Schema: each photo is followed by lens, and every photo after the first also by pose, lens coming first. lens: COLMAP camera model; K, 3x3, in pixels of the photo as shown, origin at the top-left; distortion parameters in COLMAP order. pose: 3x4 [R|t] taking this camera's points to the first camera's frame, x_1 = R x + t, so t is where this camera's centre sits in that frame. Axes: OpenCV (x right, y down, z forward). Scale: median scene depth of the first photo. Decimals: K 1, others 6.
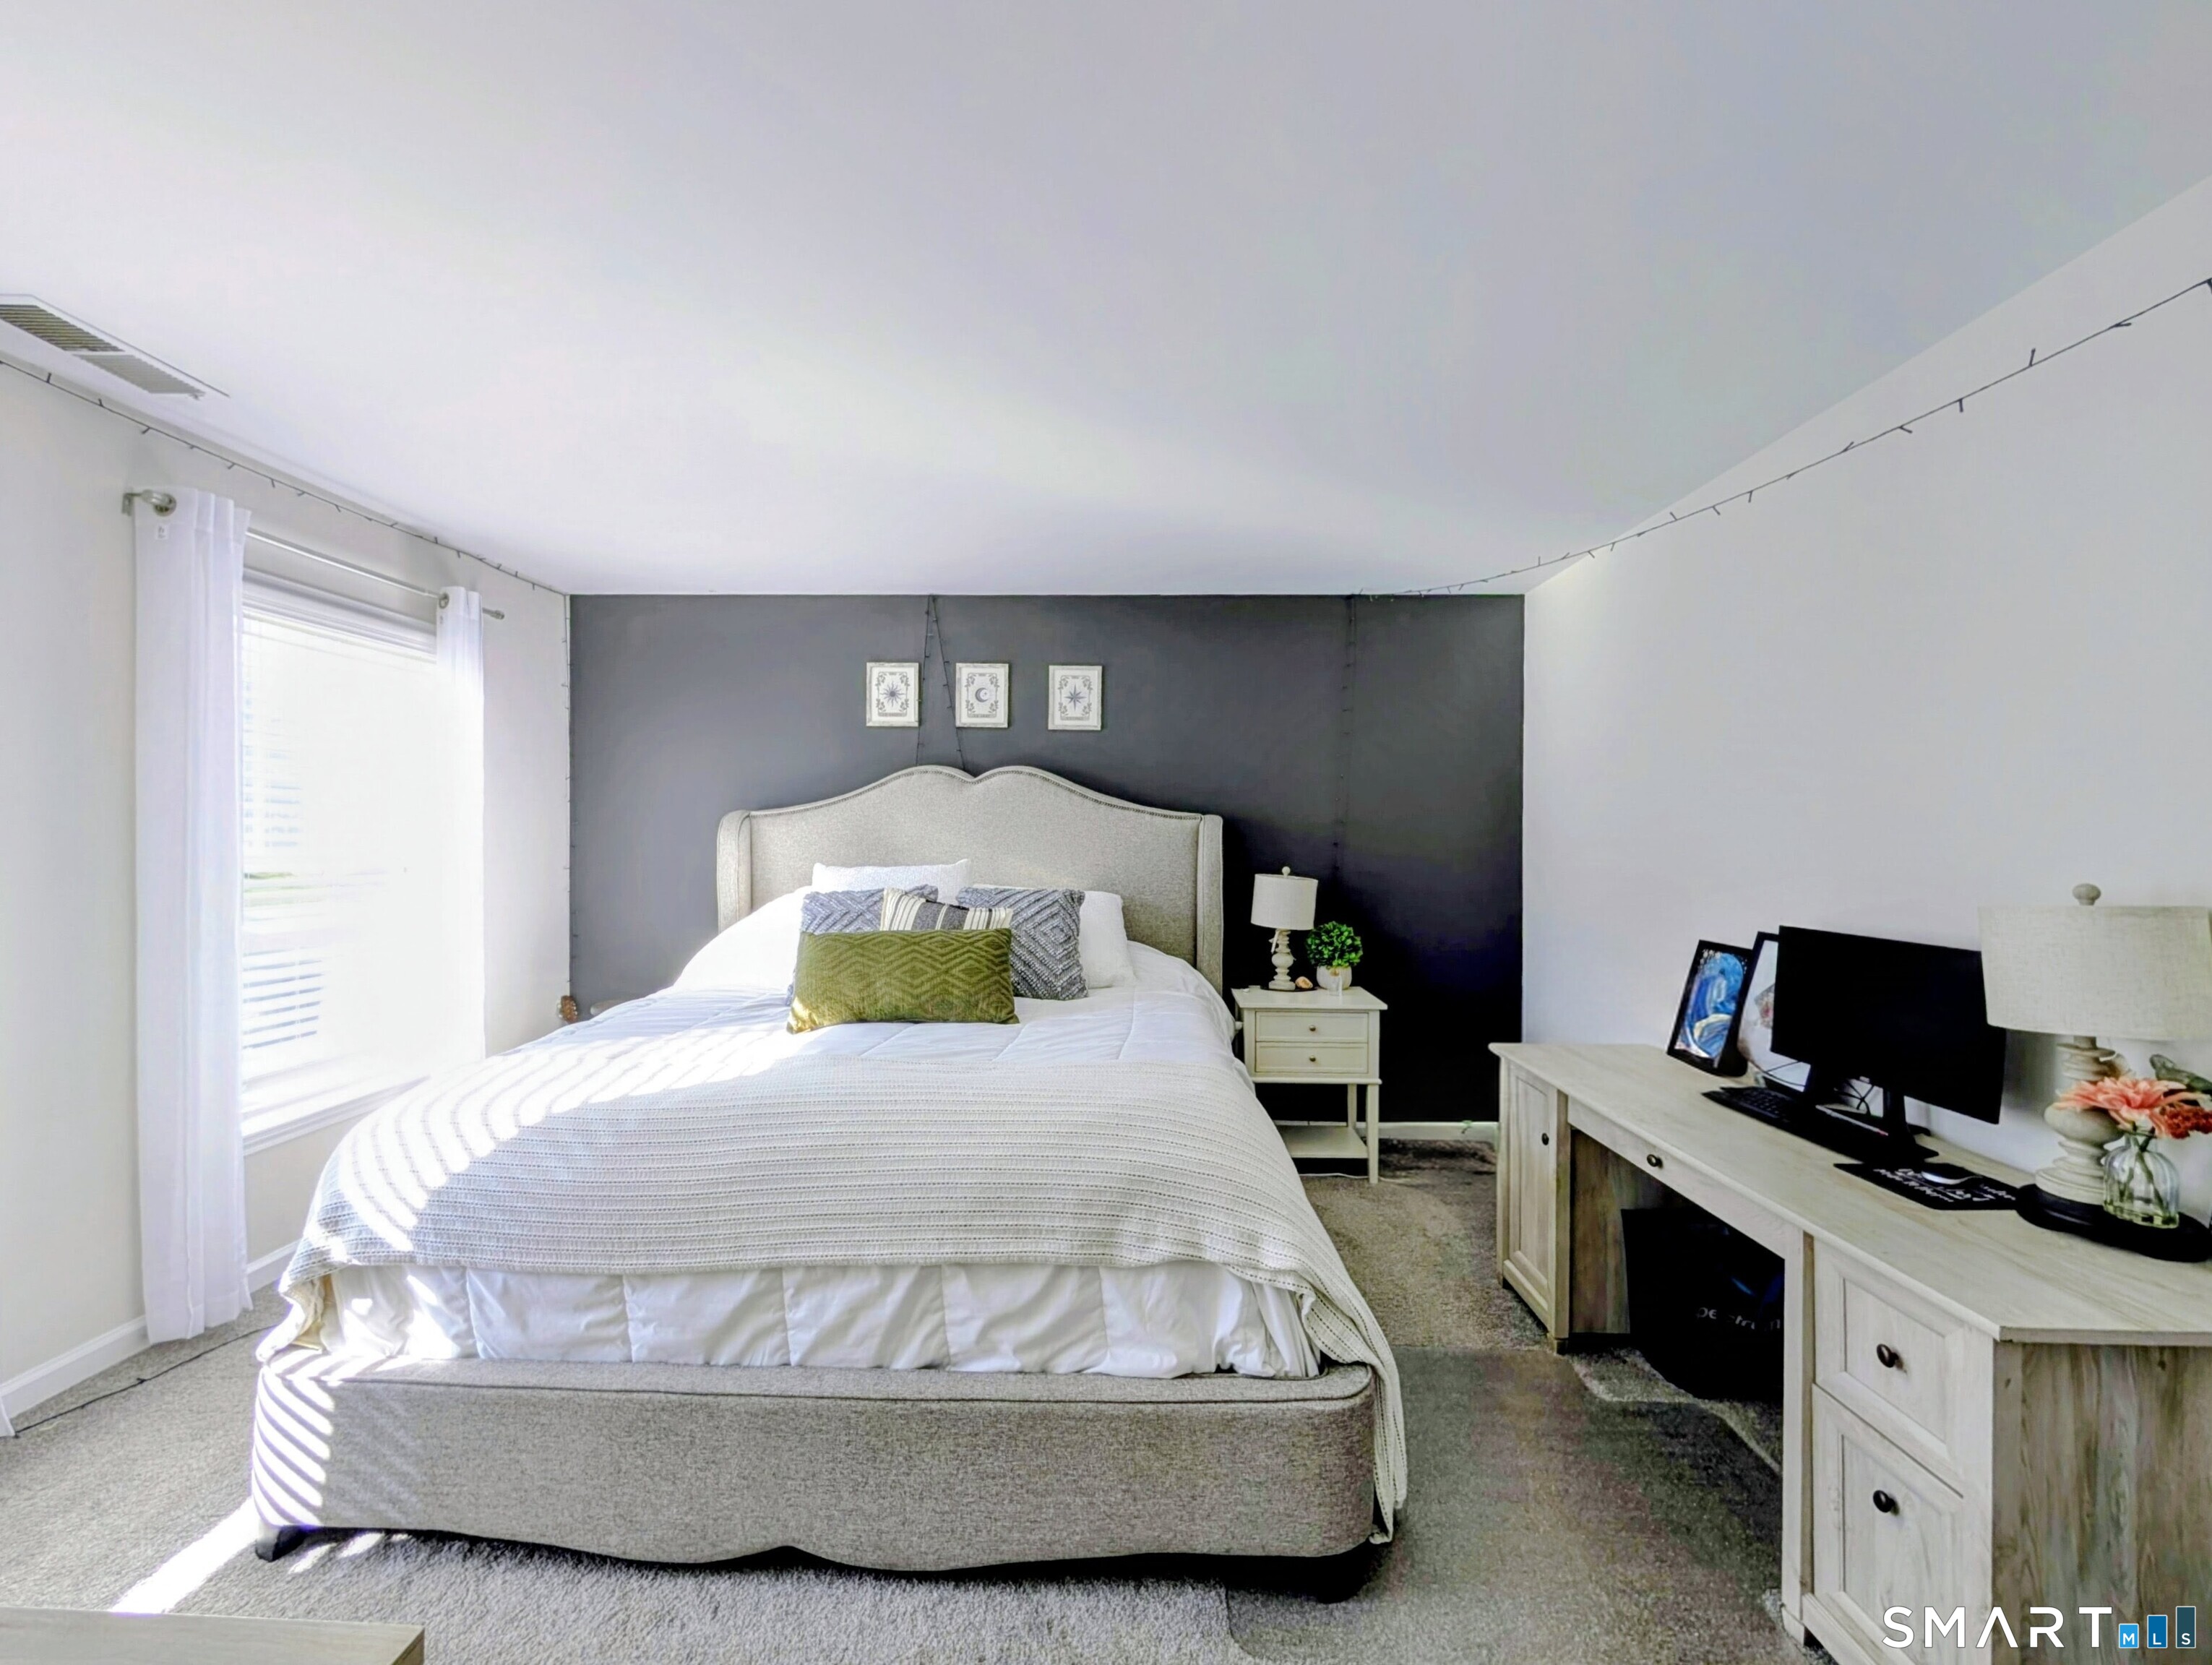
lens RADIAL K [[833.9, 0, 1078.5], [0, 833.9, 846.2], [0, 0, 1]] dist [0.003307, 0.000153]
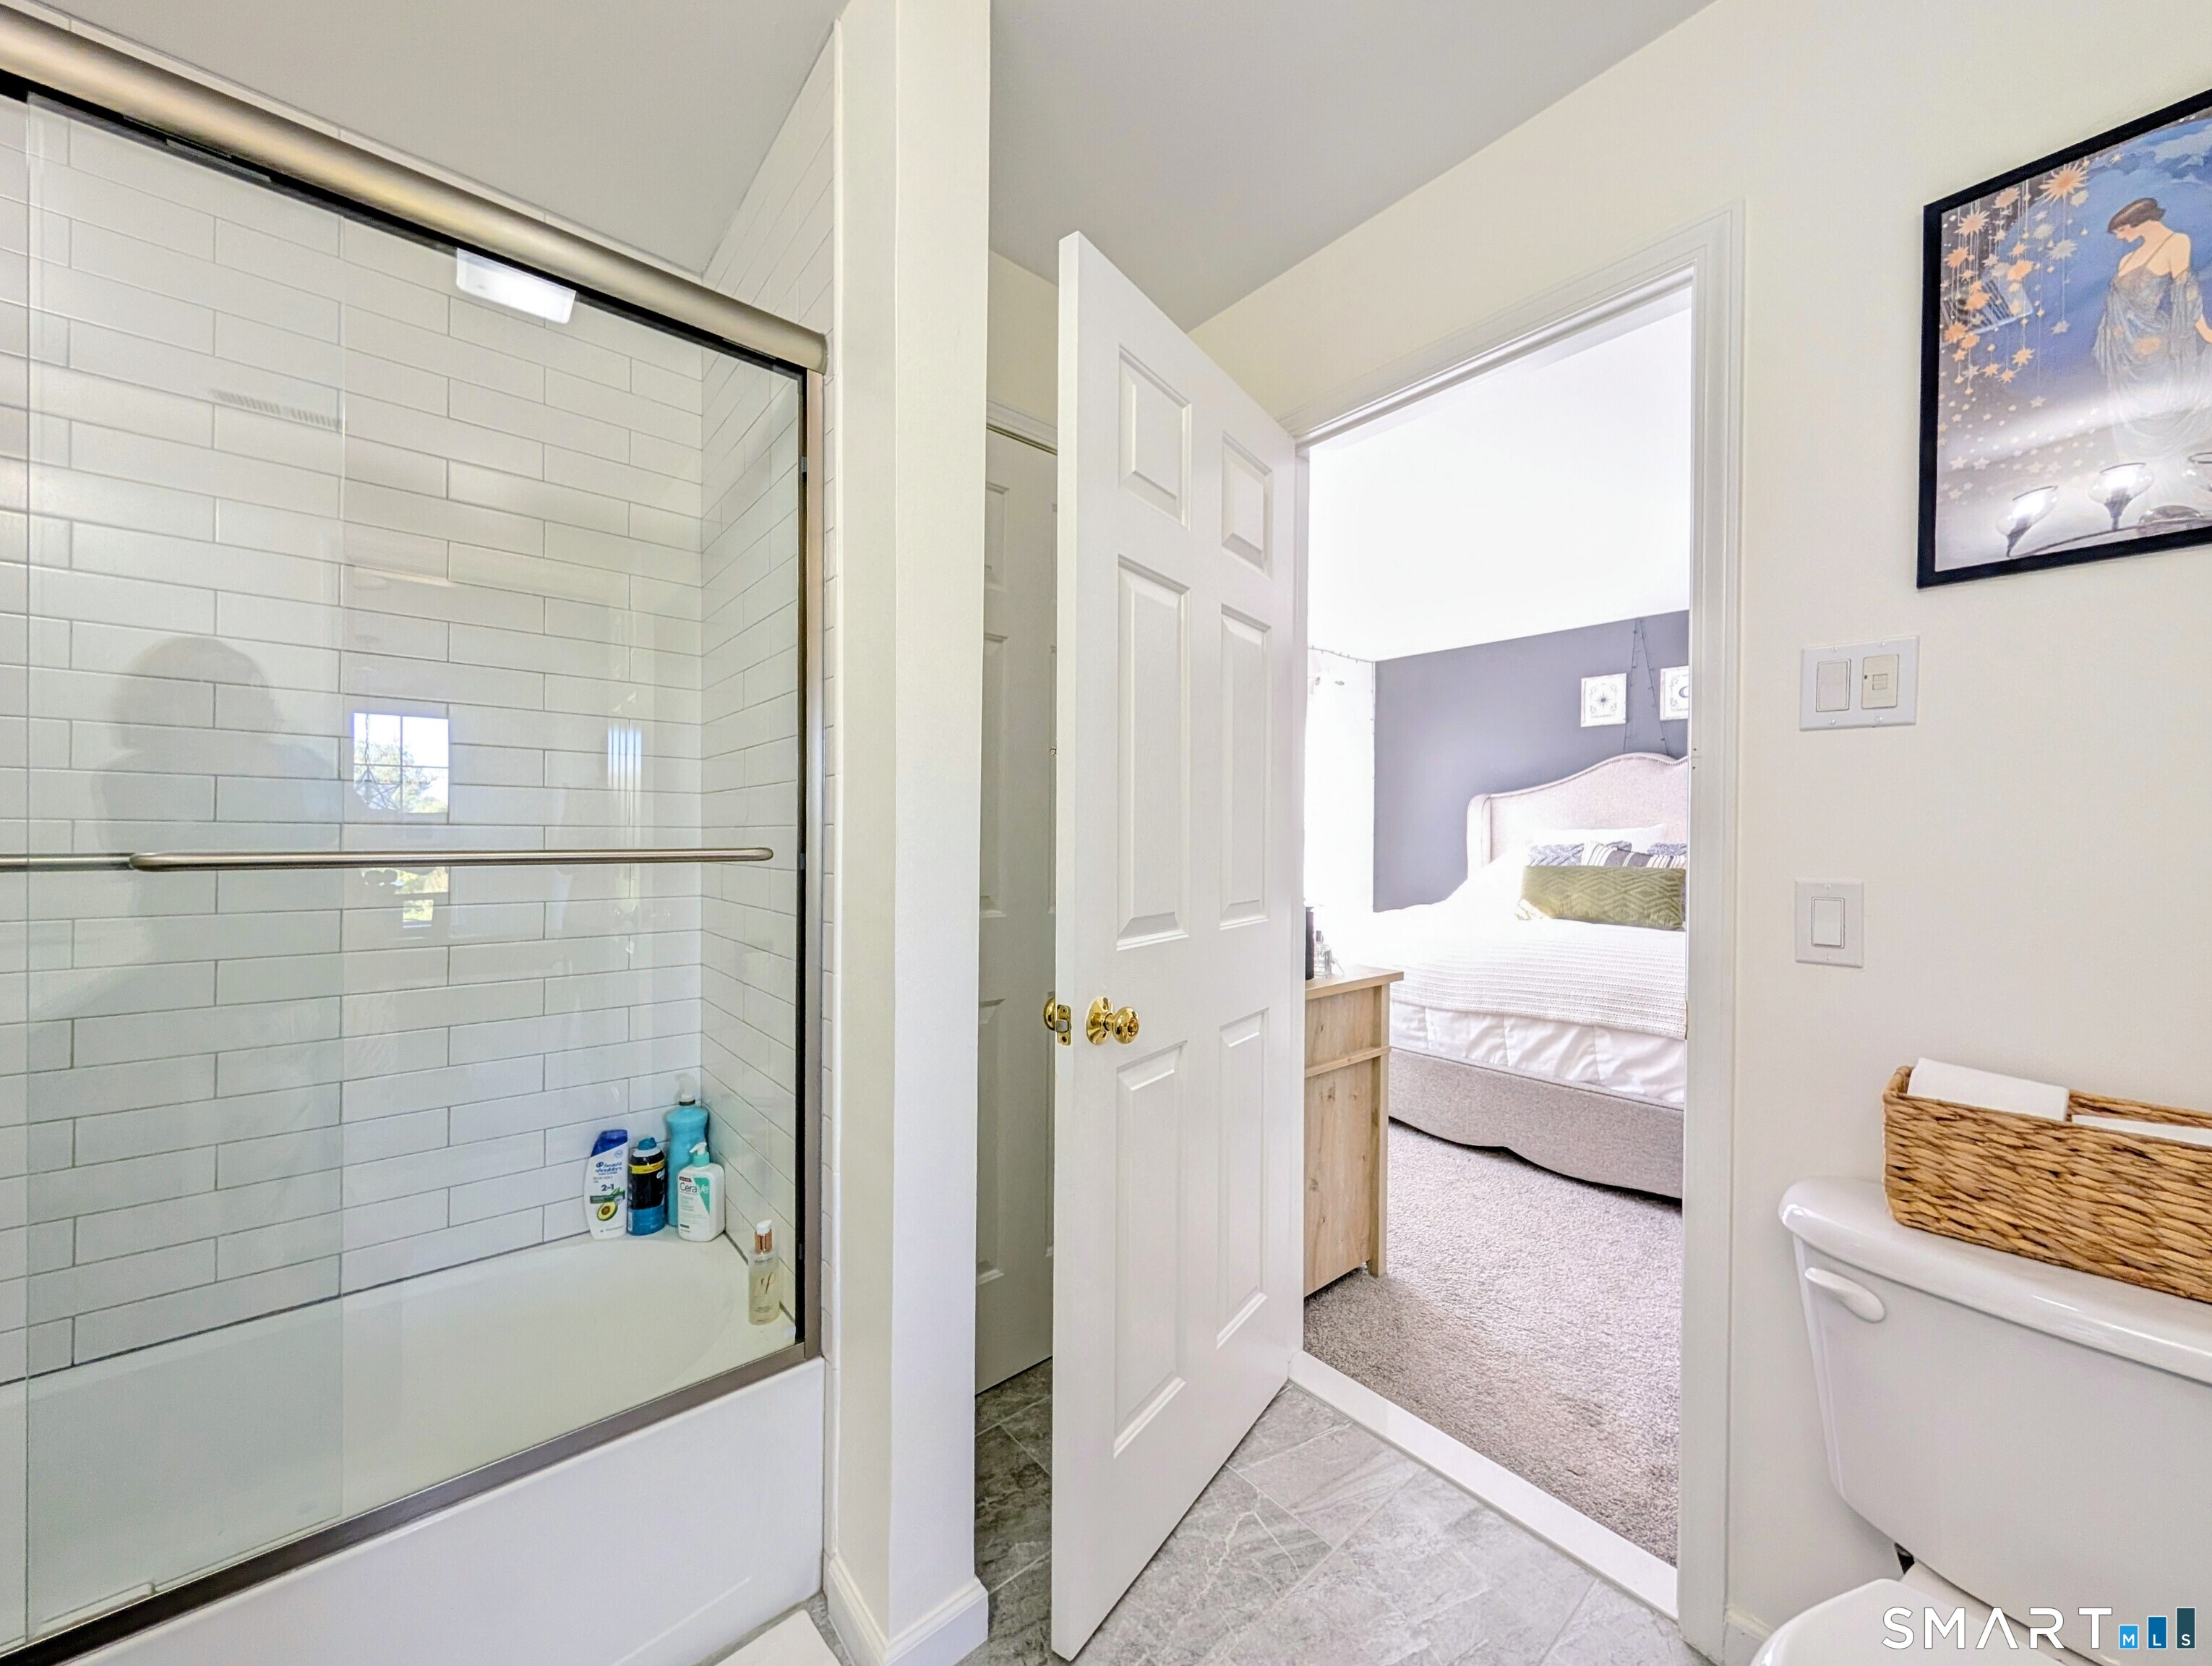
lens RADIAL K [[834.0, 0, 1112.2], [0, 834.0, 833.5], [0, 0, 1]] dist [0.003307, 0.000153]
pose [[0.692366, -0.002344, -0.721543, 0.231390], [-0.010540, 0.999855, -0.013361, 0.063346], [0.721470, 0.016855, 0.692241, -0.561358]]
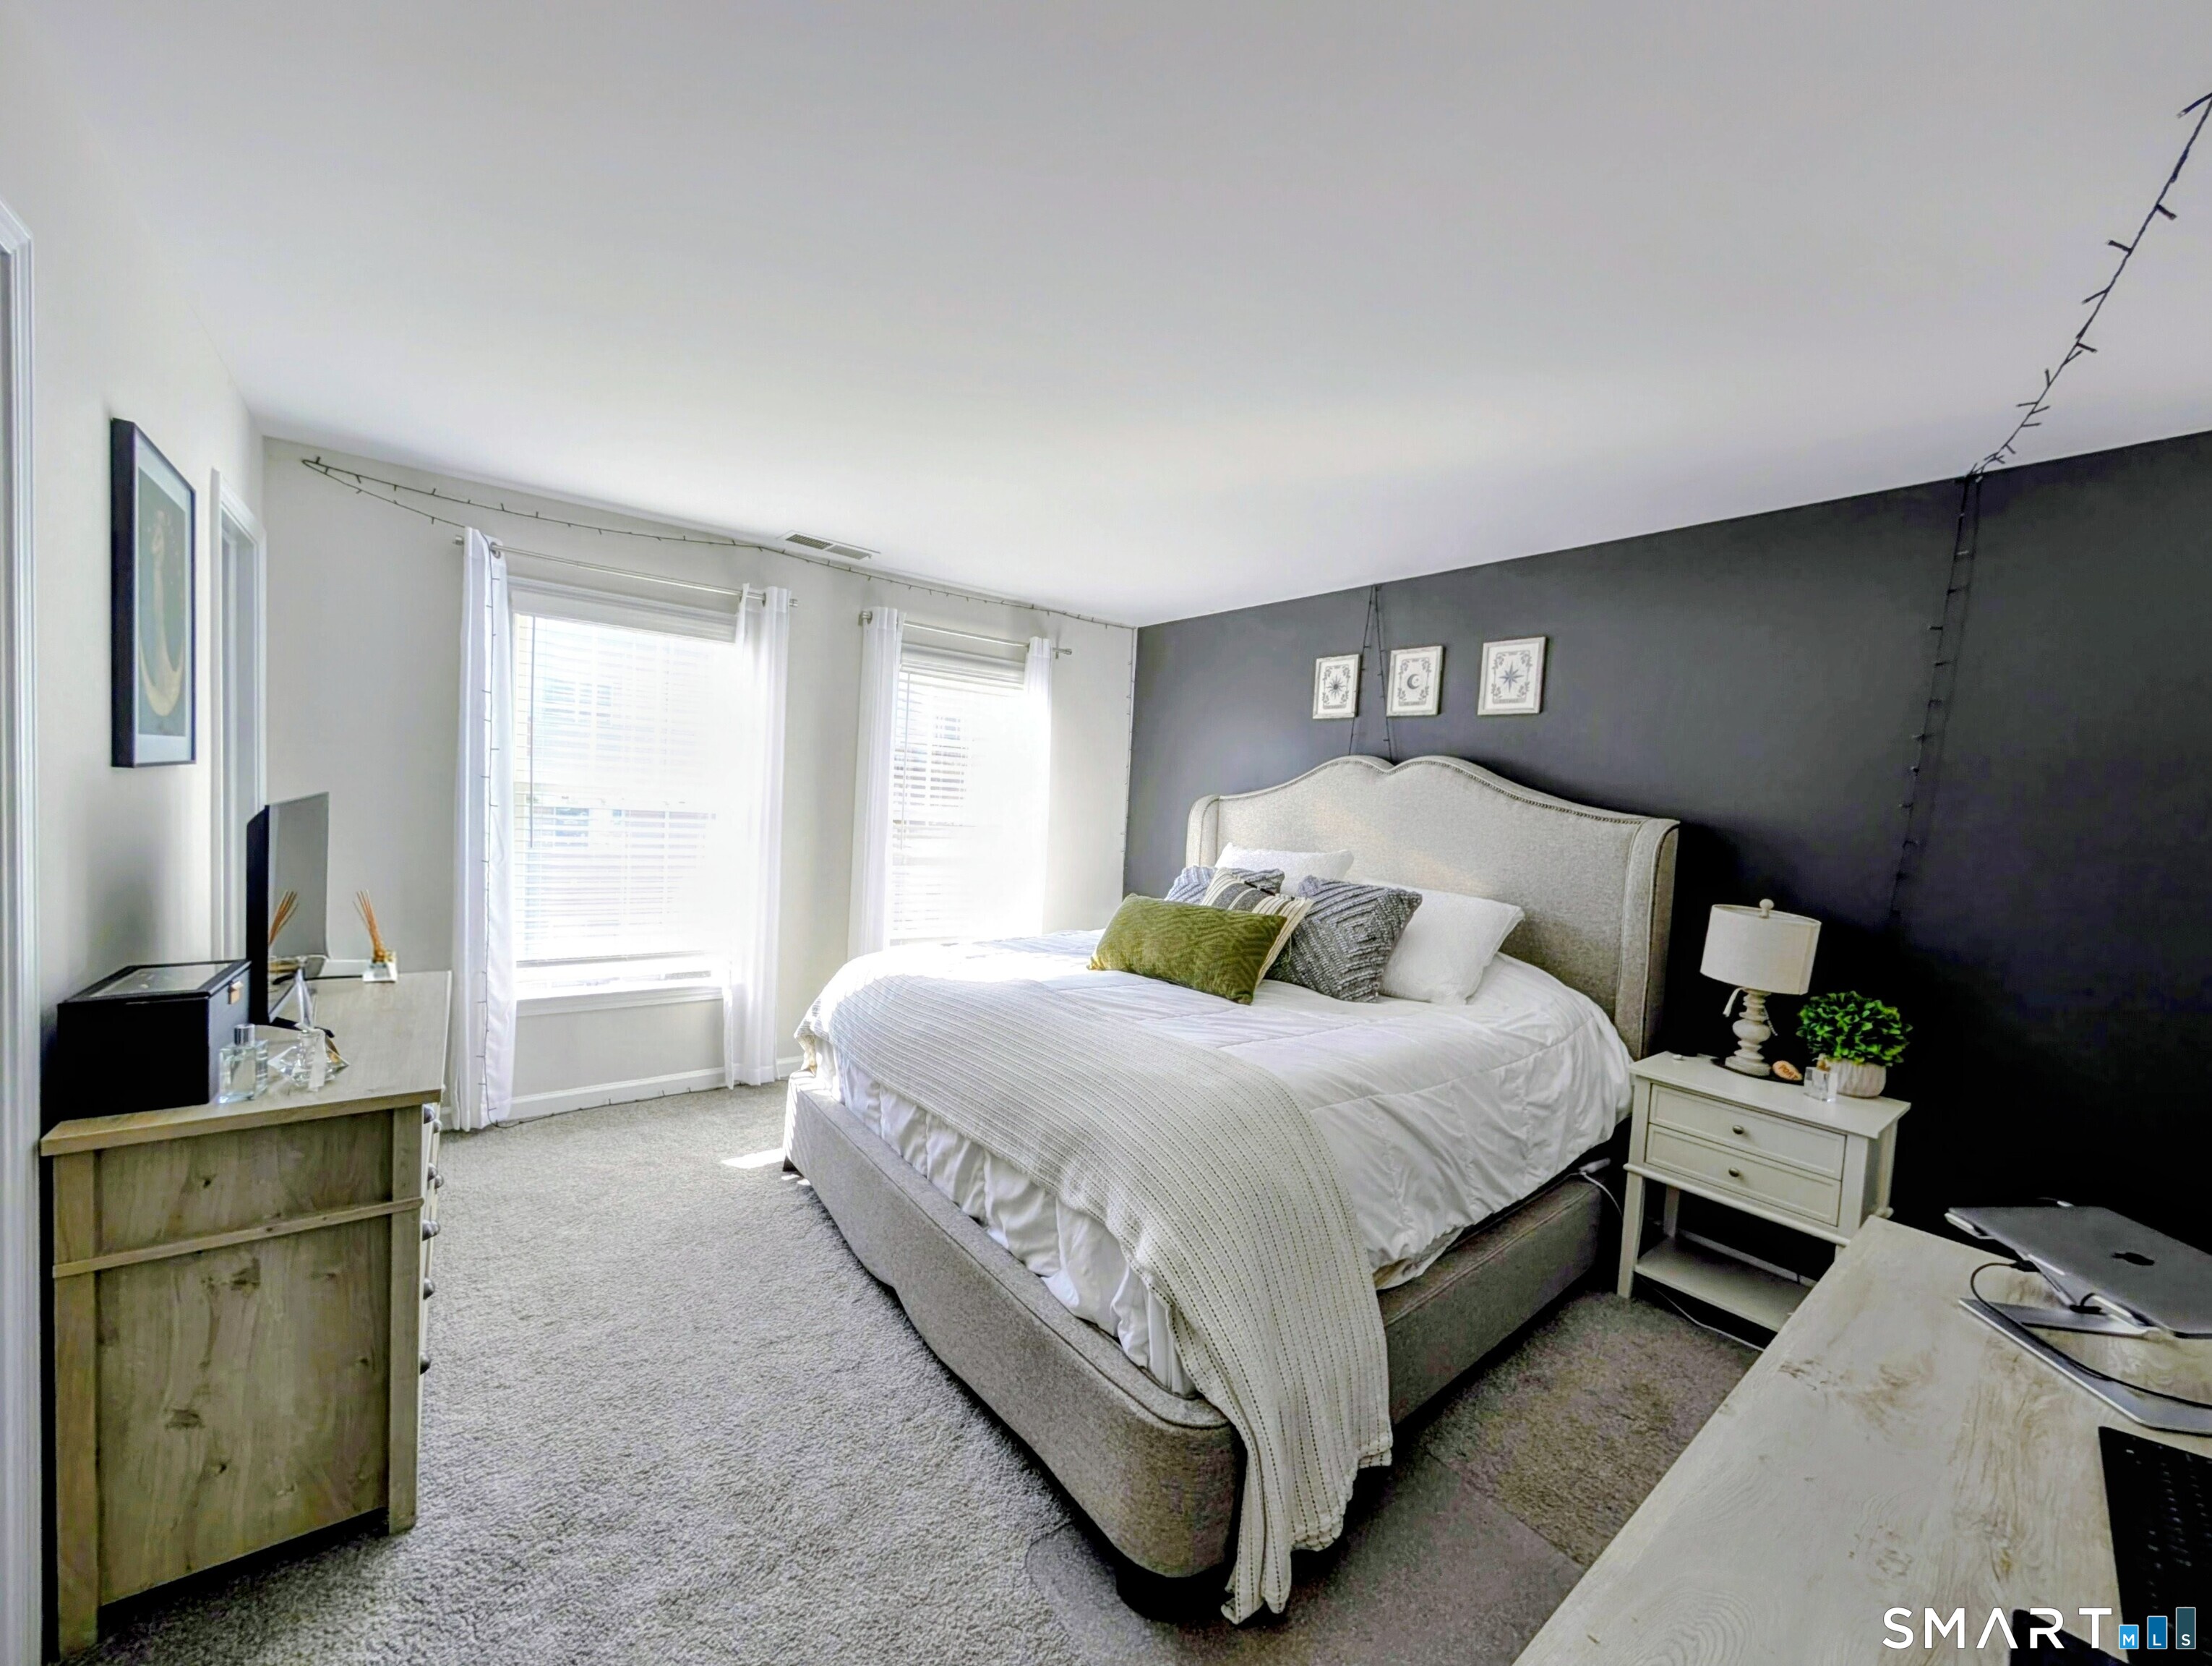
lens RADIAL K [[834.0, 0, 1148.1], [0, 834.0, 848.2], [0, 0, 1]] dist [0.003307, 0.000153]
pose [[0.658225, 0.078417, -0.748726, 0.517610], [-0.064905, 0.996768, 0.047335, -0.020954], [0.750018, 0.017439, 0.661187, 0.179880]]
